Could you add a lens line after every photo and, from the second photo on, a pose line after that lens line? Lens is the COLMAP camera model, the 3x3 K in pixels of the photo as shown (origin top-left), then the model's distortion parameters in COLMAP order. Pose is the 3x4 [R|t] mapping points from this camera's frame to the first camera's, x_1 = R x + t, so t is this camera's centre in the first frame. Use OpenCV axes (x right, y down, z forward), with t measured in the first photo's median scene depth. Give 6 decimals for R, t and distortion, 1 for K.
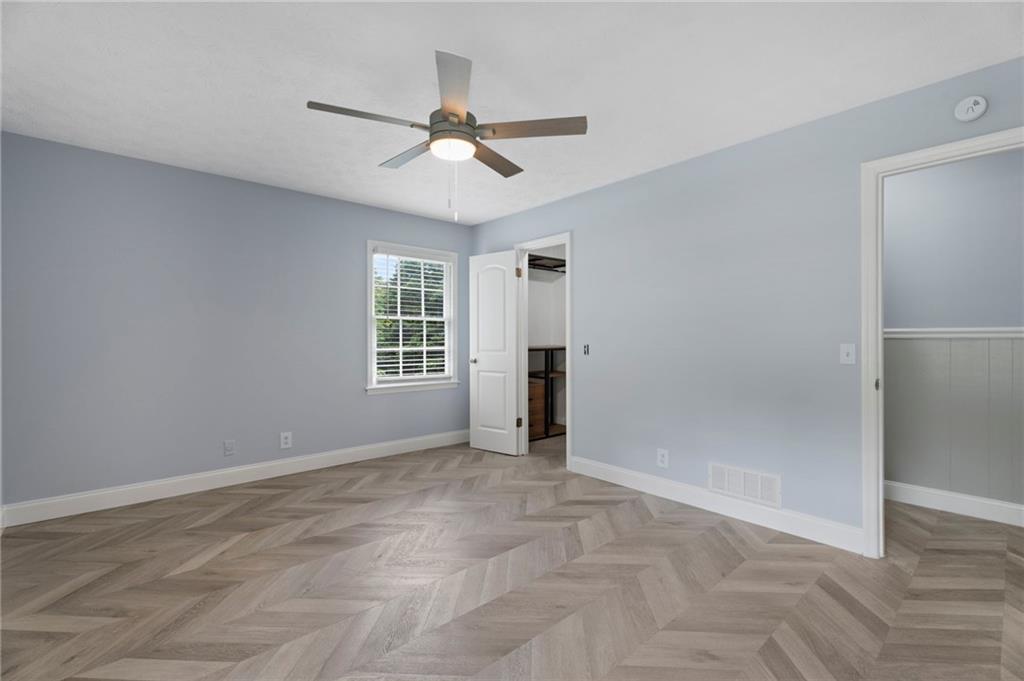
lens RADIAL K [[455.9, 0, 514.1], [0, 455.9, 340.1], [0, 0, 1]] dist [0.001482, 0.001758]
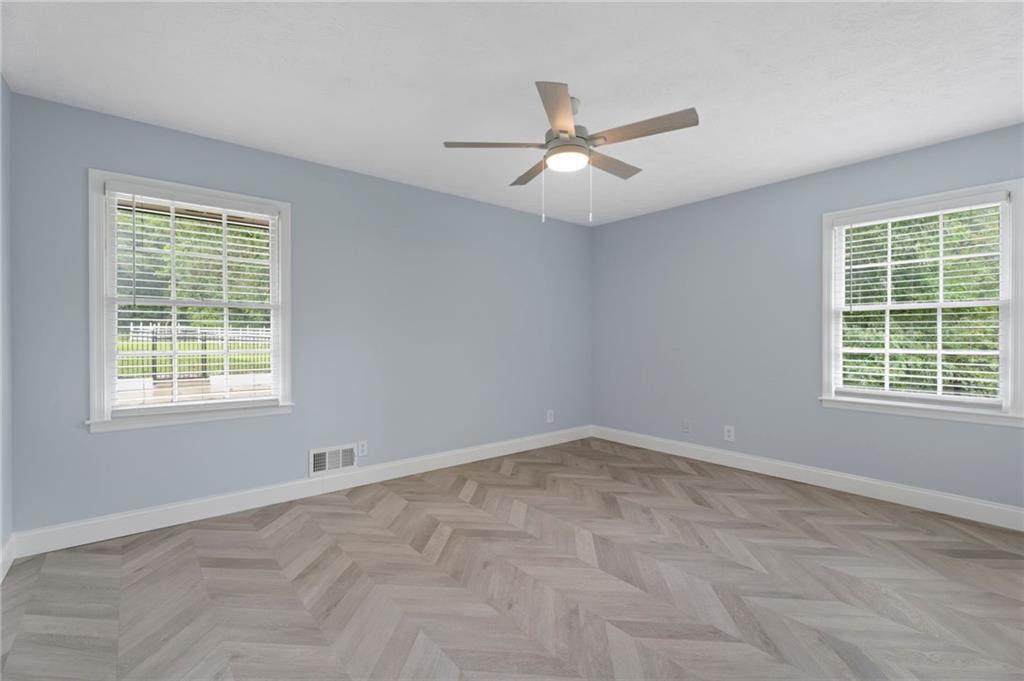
lens RADIAL K [[455.9, 0, 507.7], [0, 455.9, 337.1], [0, 0, 1]] dist [0.001482, 0.001758]
pose [[-0.041473, 0.002491, -0.999137, 0.660807], [-0.005653, 0.999980, 0.002728, -0.001456], [0.999124, 0.005761, -0.041458, 0.625438]]
